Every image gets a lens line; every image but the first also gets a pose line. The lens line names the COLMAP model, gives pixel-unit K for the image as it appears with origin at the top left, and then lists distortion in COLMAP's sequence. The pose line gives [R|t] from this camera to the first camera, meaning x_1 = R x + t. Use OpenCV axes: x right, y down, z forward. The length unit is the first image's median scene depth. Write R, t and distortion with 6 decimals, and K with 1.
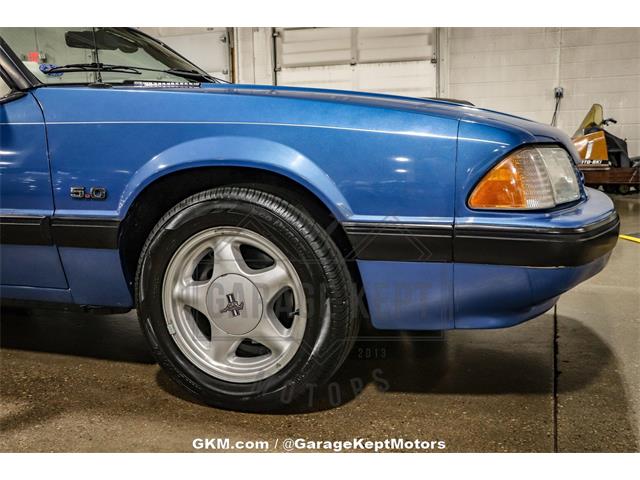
lens RADIAL K [[671.8, 0, 323.2], [0, 671.8, 242.6], [0, 0, 1]] dist [-0.029929, 0.000000]
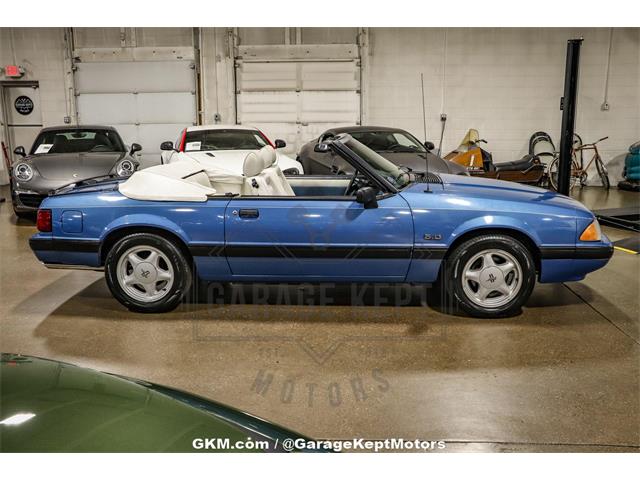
lens RADIAL K [[620.7, 0, 319.9], [0, 620.7, 242.8], [0, 0, 1]] dist [-0.034414, 0.000000]
pose [[0.955629, -0.048783, 0.290504, -1.412156], [0.030379, 0.997255, 0.067531, -0.219789], [-0.293001, -0.055709, 0.954488, -1.062014]]
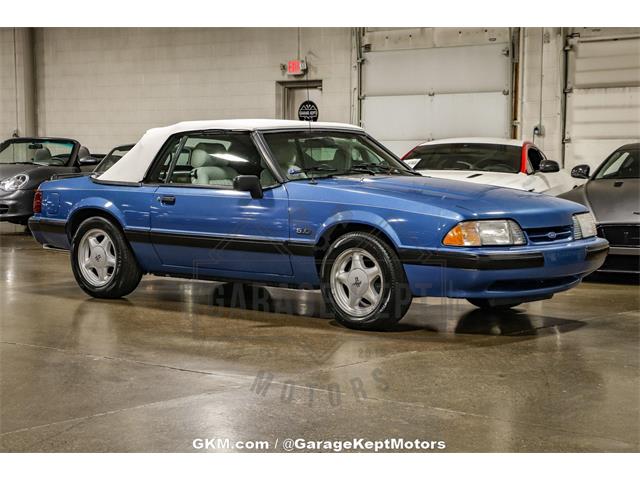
lens RADIAL K [[1374.5, 0, 318.5], [0, 1374.5, 236.6], [0, 0, 1]] dist [0.373932, 0.000000]
pose [[0.928863, 0.046609, -0.367479, 1.414890], [-0.075261, 0.995107, -0.064020, 0.239821], [0.362697, 0.087123, 0.927826, -3.319321]]
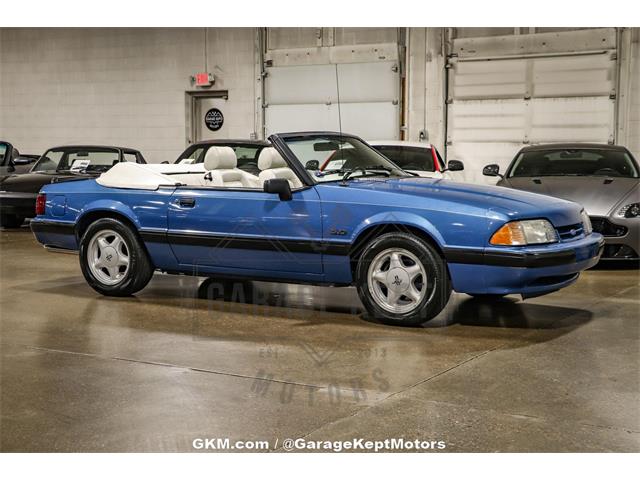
lens RADIAL K [[1058.4, 0, 326.3], [0, 1058.4, 241.3], [0, 0, 1]] dist [0.164383, 0.000000]
pose [[0.979805, 0.037777, -0.196357, 0.343245], [-0.048606, 0.997534, -0.050625, 0.150915], [0.193960, 0.059147, 0.979225, -2.673720]]
